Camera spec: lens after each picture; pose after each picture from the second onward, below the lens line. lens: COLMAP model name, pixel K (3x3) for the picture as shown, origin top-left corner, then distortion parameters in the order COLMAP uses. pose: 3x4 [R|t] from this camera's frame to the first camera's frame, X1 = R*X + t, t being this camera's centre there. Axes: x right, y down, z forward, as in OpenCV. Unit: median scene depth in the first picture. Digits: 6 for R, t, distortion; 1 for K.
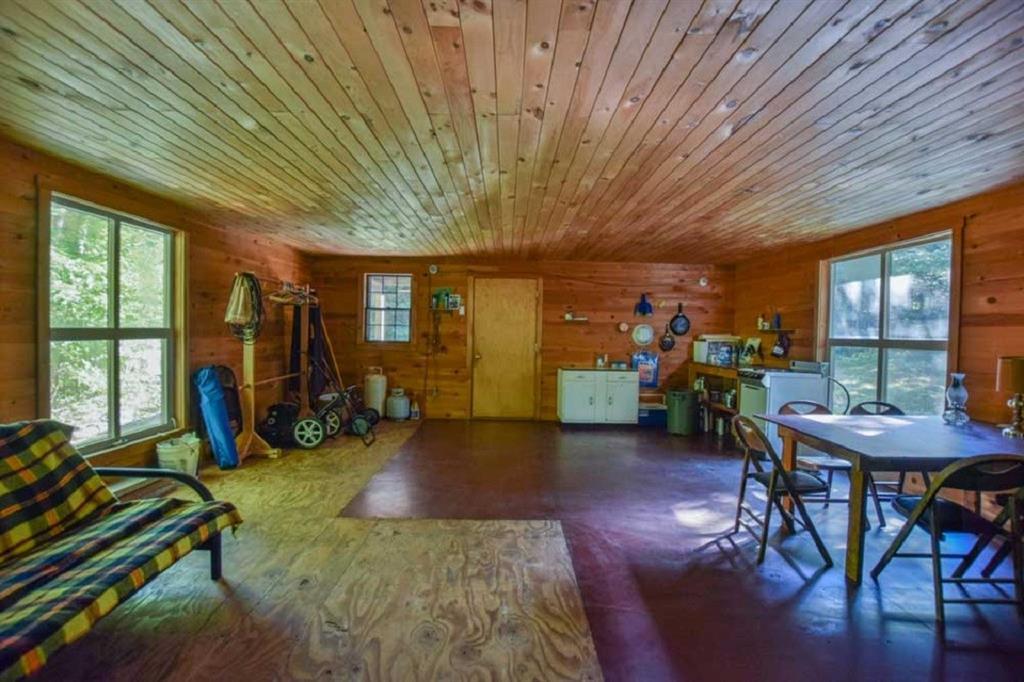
lens RADIAL K [[454.6, 0, 515.8], [0, 454.6, 341.3], [0, 0, 1]] dist [-0.028119, -0.000575]
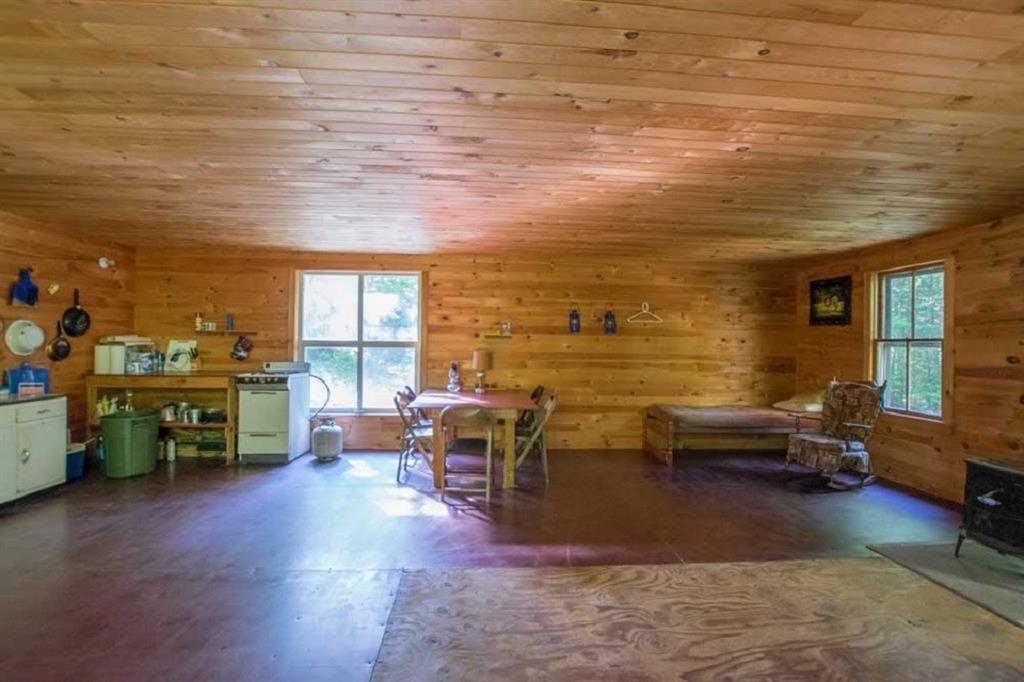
lens RADIAL K [[454.6, 0, 517.2], [0, 454.6, 340.4], [0, 0, 1]] dist [-0.028119, -0.000575]
pose [[-0.063121, -0.016107, 0.997876, -0.373268], [0.007509, 0.999834, 0.016613, -0.016501], [-0.997978, 0.008542, -0.062989, 0.433571]]
